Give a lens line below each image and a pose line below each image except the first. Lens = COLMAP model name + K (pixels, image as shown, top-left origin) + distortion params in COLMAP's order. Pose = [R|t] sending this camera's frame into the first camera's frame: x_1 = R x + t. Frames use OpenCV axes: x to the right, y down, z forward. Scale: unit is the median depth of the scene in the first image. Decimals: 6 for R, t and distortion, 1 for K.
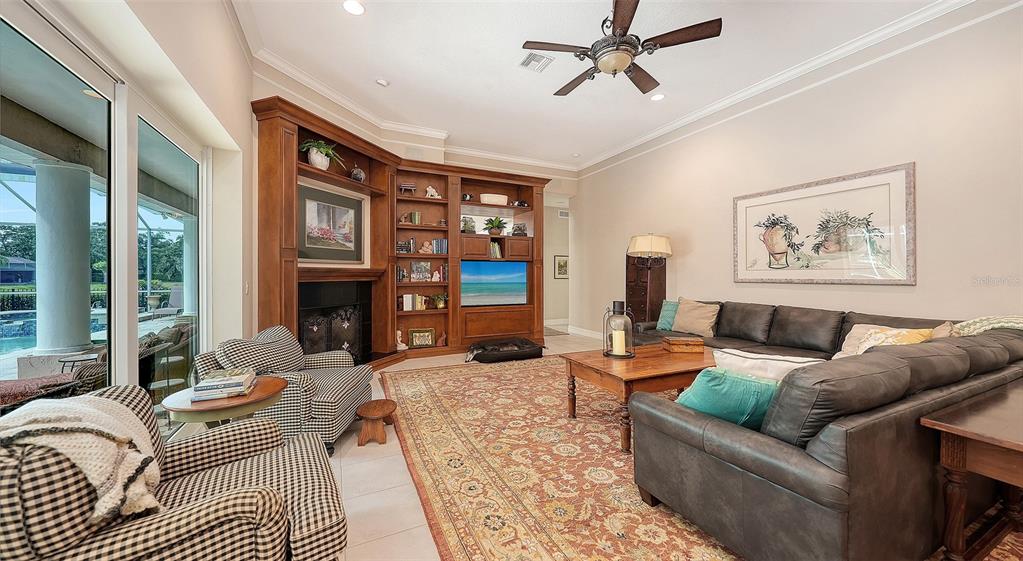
lens RADIAL K [[359.2, 0, 511.5], [0, 359.2, 280.5], [0, 0, 1]] dist [-0.001831, -0.000253]
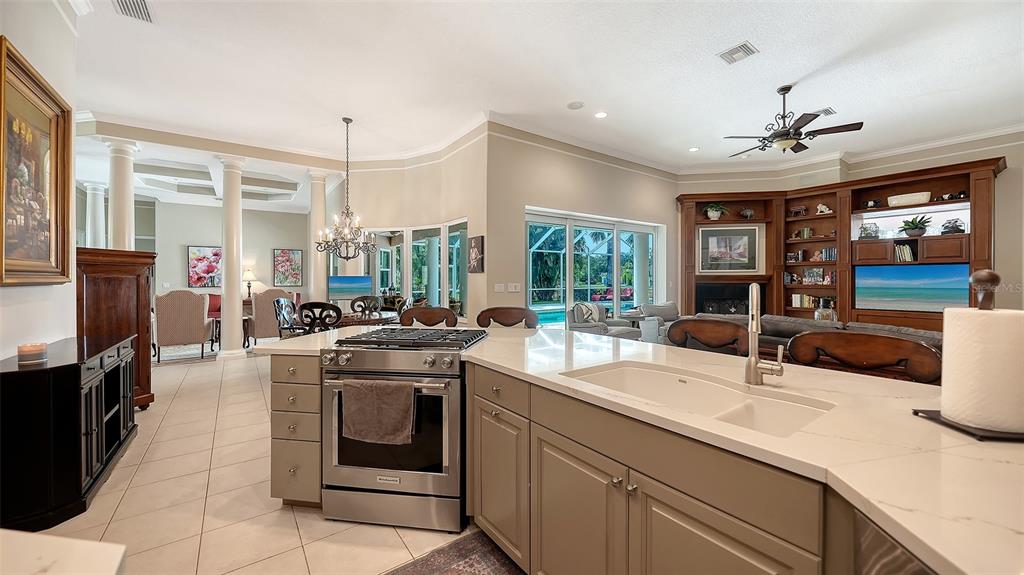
lens RADIAL K [[394.2, 0, 513.9], [0, 394.2, 283.4], [0, 0, 1]] dist [-0.000024, -0.000006]
pose [[0.178882, 0.011809, -0.983800, 0.871505], [-0.015431, 0.999839, 0.009195, 0.002504], [0.983750, 0.013537, 0.179035, -0.228018]]
